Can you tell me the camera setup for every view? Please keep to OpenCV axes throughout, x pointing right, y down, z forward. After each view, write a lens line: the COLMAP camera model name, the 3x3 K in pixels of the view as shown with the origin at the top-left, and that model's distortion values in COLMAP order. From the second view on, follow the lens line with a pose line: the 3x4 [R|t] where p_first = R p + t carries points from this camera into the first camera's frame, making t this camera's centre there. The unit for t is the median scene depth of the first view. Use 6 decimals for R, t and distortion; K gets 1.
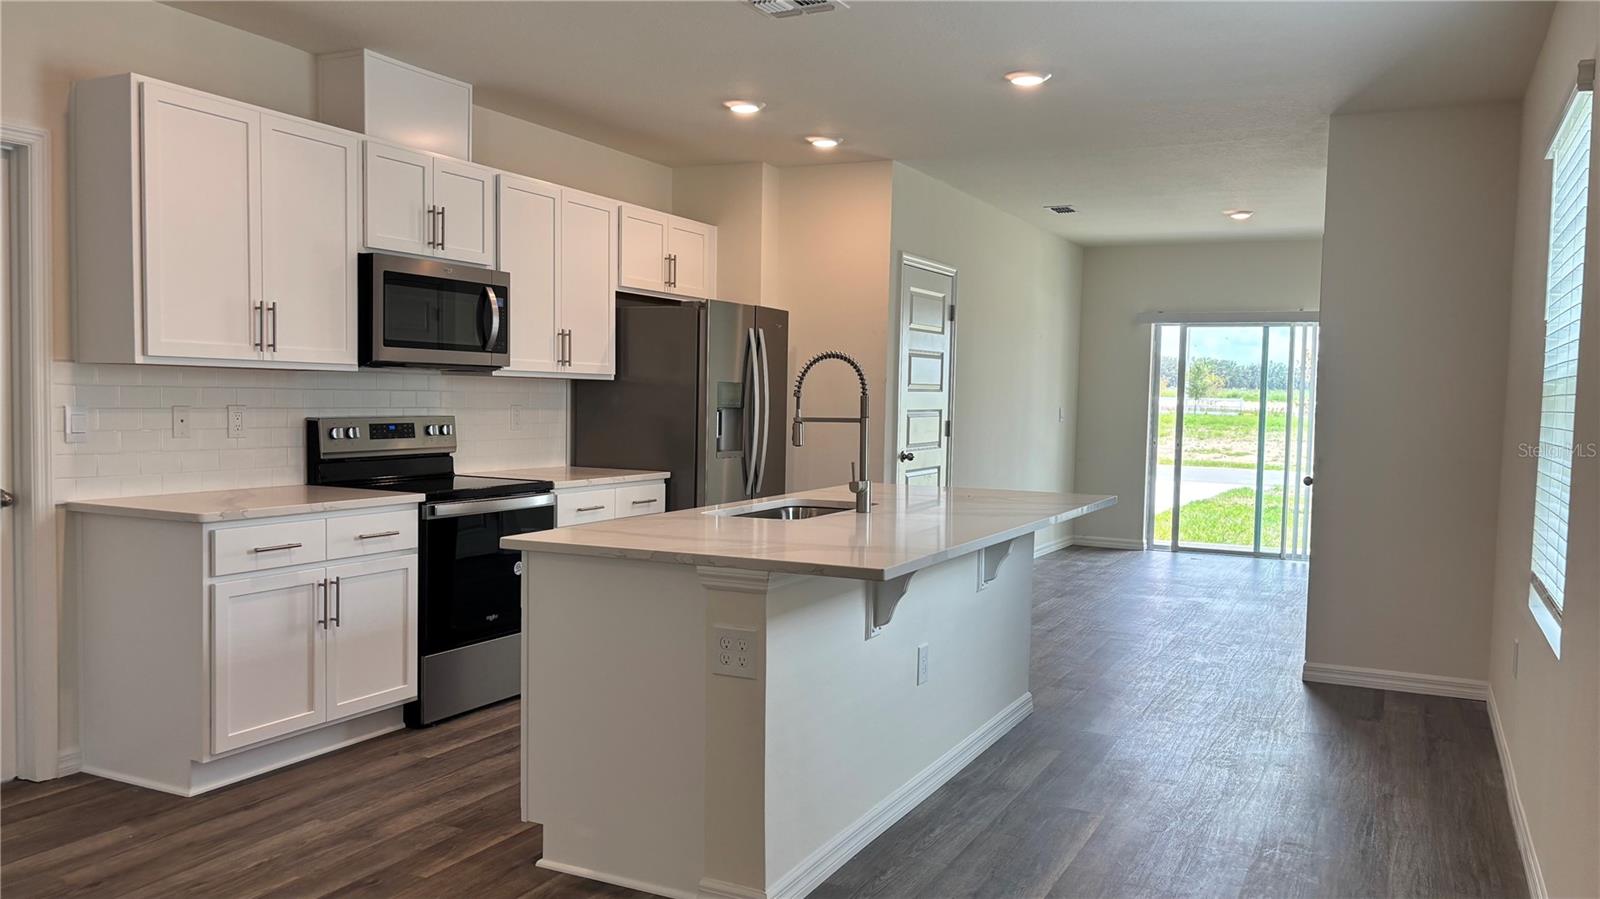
lens RADIAL K [[1198.8, 0, 798.9], [0, 1198.8, 457.9], [0, 0, 1]] dist [0.042295, 0.010712]
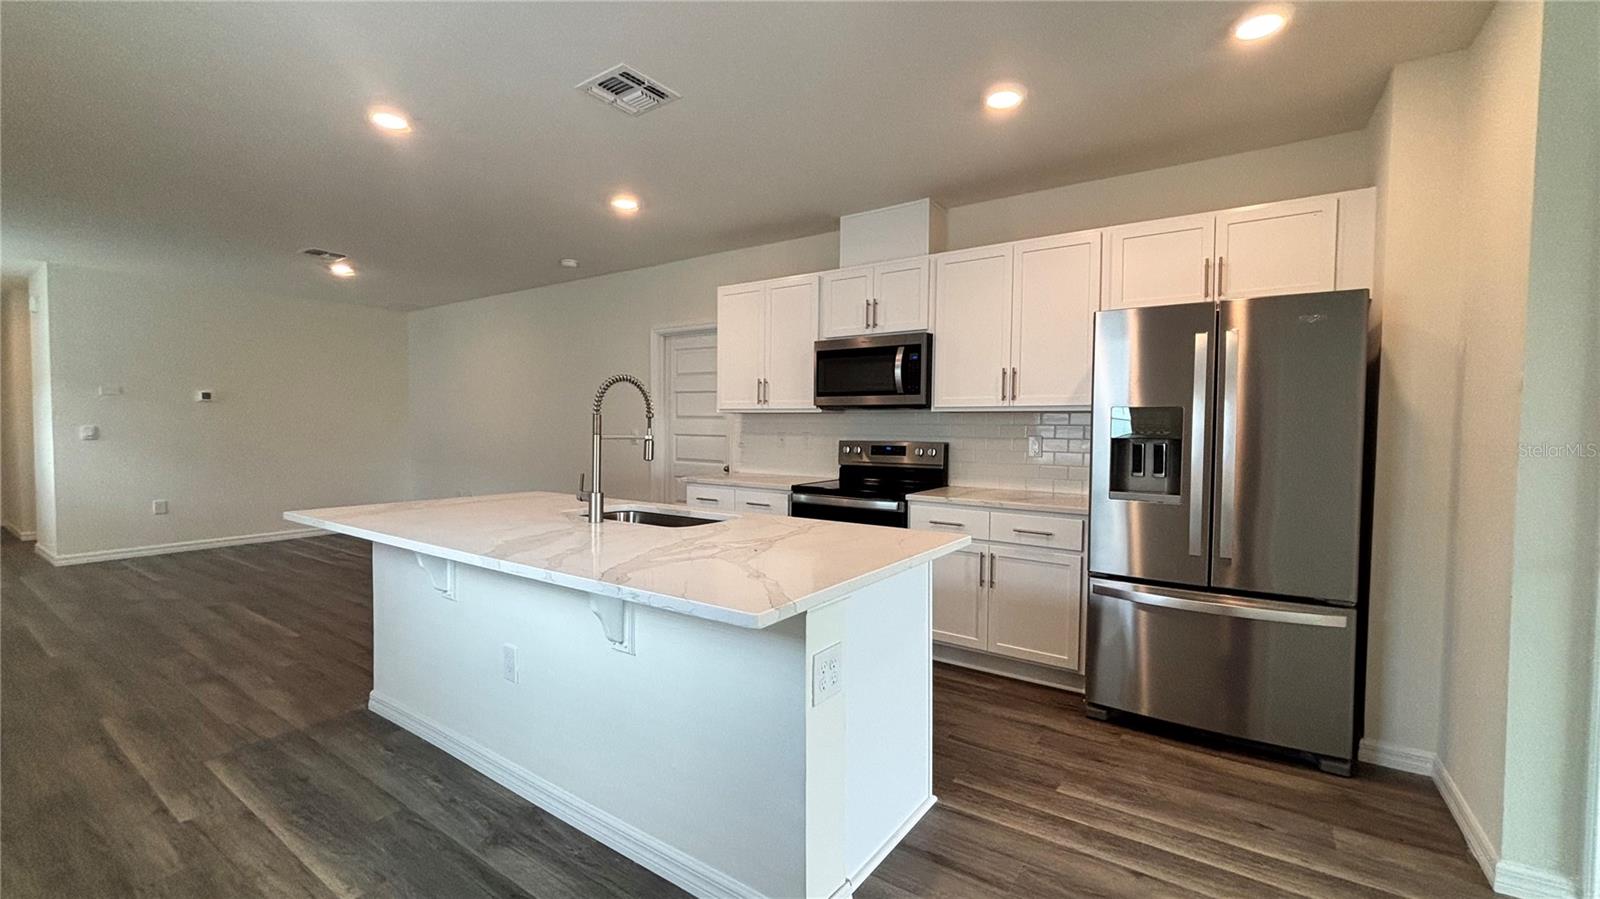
lens RADIAL K [[652.7, 0, 796.9], [0, 652.7, 438.6], [0, 0, 1]] dist [0.014357, 0.000274]
pose [[-0.146791, 0.004858, -0.989156, 0.524107], [-0.059542, 0.998131, 0.013739, -0.044559], [0.987374, 0.060913, -0.146227, 1.067656]]
